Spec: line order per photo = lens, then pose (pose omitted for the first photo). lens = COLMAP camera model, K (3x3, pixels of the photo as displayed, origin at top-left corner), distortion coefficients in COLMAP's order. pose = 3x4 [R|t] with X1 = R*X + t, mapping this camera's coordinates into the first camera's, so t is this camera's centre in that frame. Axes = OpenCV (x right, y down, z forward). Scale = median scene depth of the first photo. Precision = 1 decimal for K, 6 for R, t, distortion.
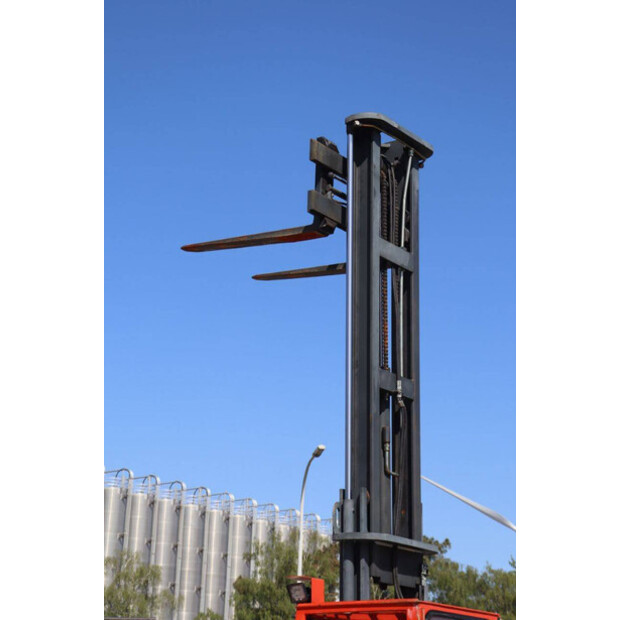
lens RADIAL K [[1446.7, 0, 303.8], [0, 1446.7, 323.8], [0, 0, 1]] dist [0.486330, 0.000000]
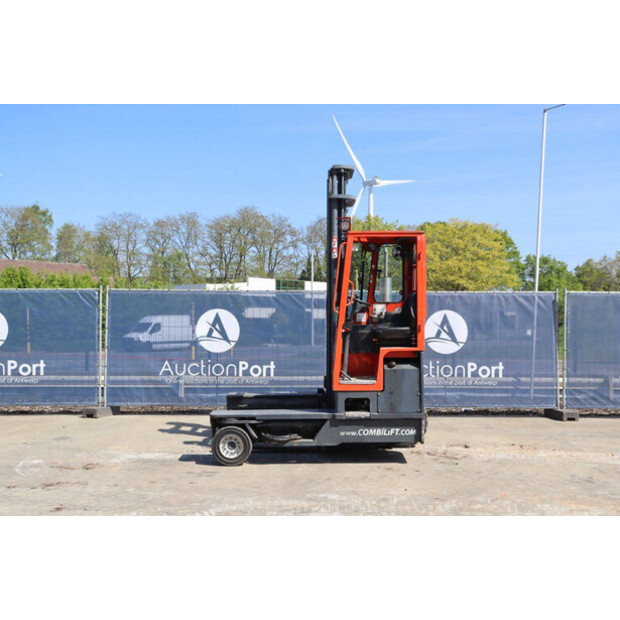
lens RADIAL K [[795.3, 0, 310.2], [0, 795.3, 307.9], [0, 0, 1]] dist [0.026068, 0.000000]
pose [[0.829820, -0.017579, 0.557754, -0.490739], [-0.135829, 0.963080, 0.232440, 0.048880], [-0.541248, -0.268642, 0.796795, 0.179853]]
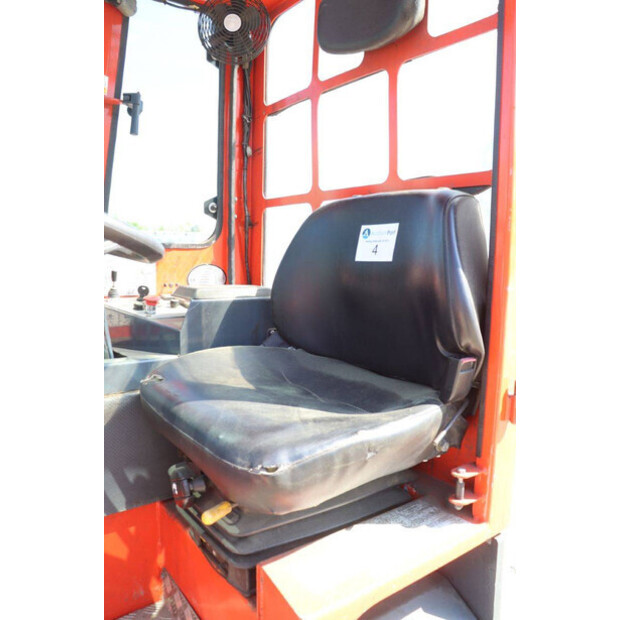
lens RADIAL K [[515.0, 0, 307.6], [0, 515.0, 312.0], [0, 0, 1]] dist [-0.108320, 0.010559]
pose [[0.347837, -0.109325, 0.931159, -0.031066], [-0.263059, 0.941902, 0.208853, 0.219200], [-0.899894, -0.317597, 0.298870, 0.771717]]
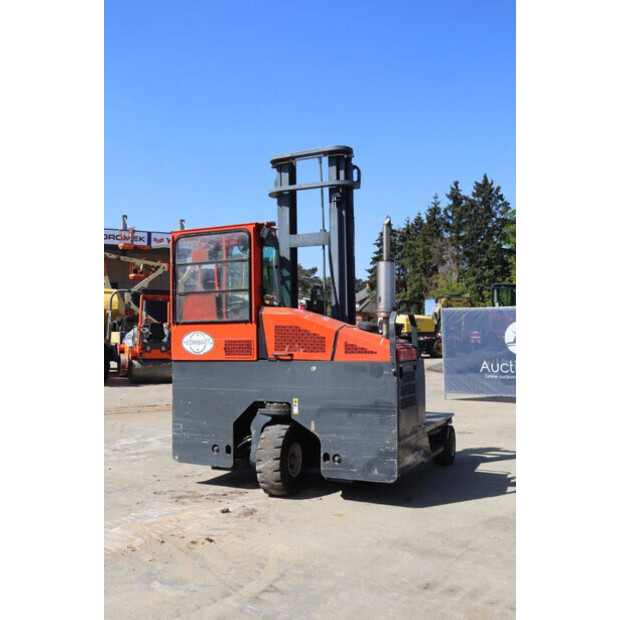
lens RADIAL K [[633.6, 0, 308.2], [0, 633.6, 313.5], [0, 0, 1]] dist [-0.046124, 0.000000]
pose [[0.151075, -0.050384, -0.987237, 0.670206], [0.276059, 0.961117, -0.006806, 0.262717], [0.949193, -0.271507, 0.159110, 0.793527]]
